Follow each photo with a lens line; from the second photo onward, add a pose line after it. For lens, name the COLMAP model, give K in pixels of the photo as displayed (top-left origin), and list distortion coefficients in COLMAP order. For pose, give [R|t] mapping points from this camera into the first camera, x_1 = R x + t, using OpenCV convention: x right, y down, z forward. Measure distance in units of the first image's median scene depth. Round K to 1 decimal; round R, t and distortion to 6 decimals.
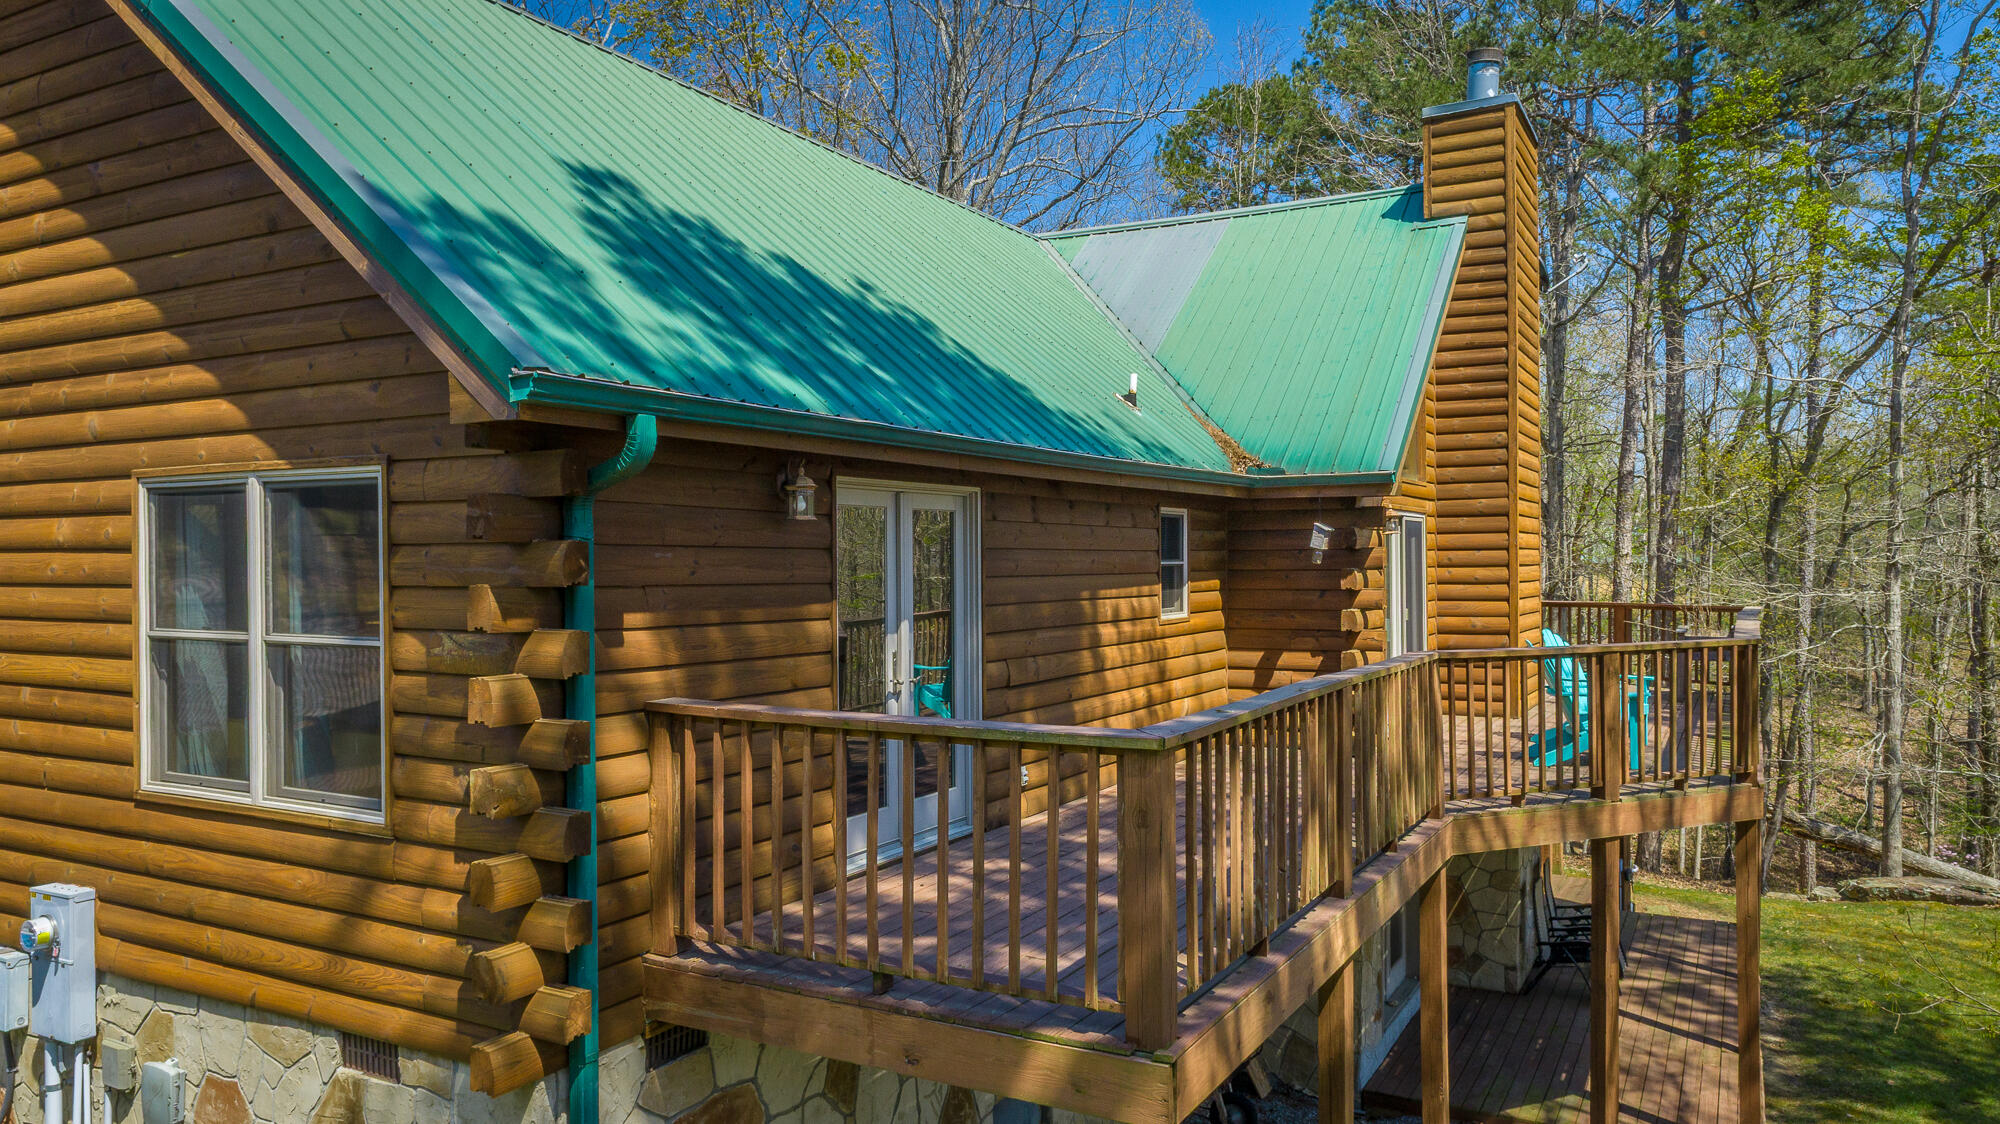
lens RADIAL K [[1347.2, 0, 1001.7], [0, 1347.2, 556.8], [0, 0, 1]] dist [-0.016168, 0.011678]
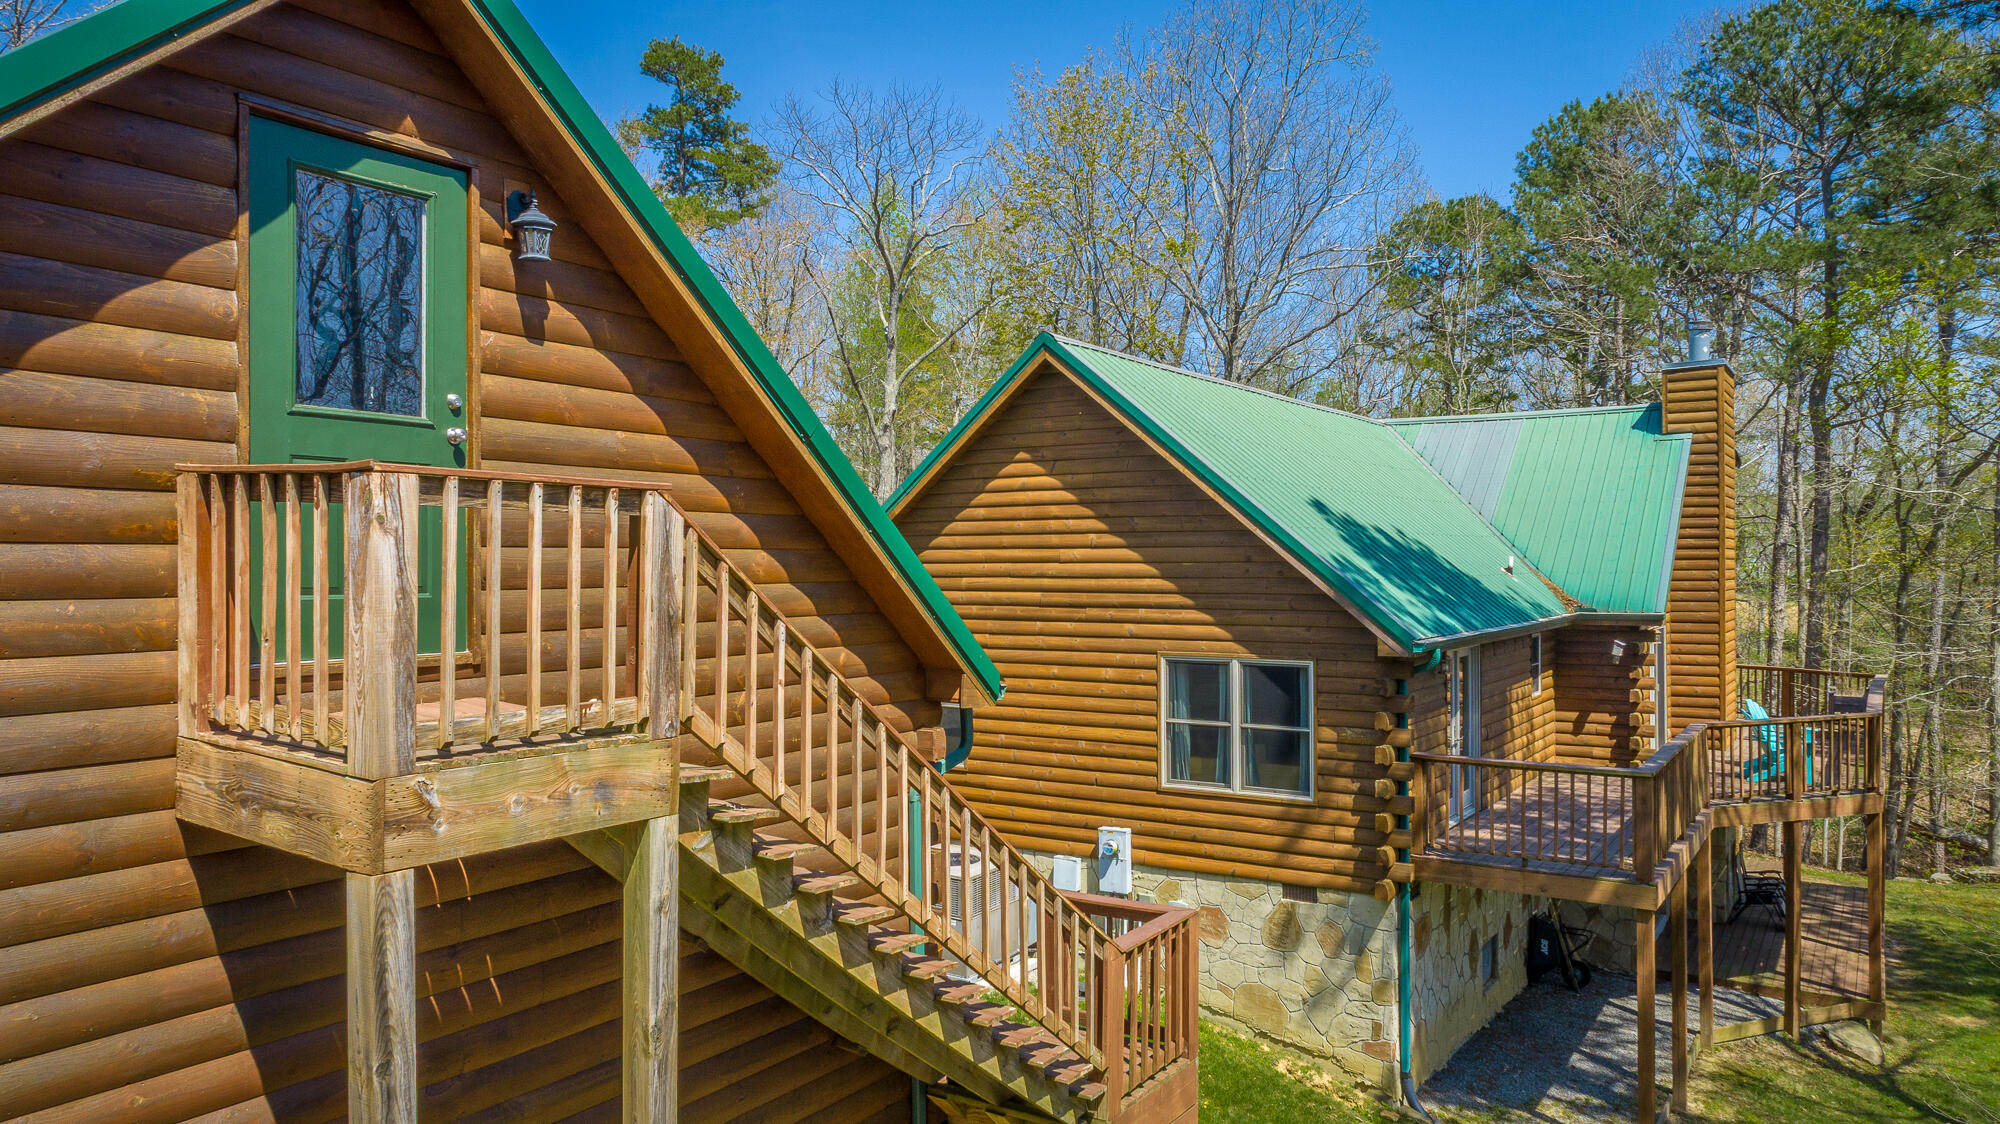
lens RADIAL K [[1347.2, 0, 1003.1], [0, 1347.2, 559.7], [0, 0, 1]] dist [-0.016168, 0.011678]
pose [[0.997017, 0.000286, -0.077180, -0.477218], [-0.000231, 1.000000, 0.000723, -0.147326], [0.077180, -0.000703, 0.997017, -0.897371]]
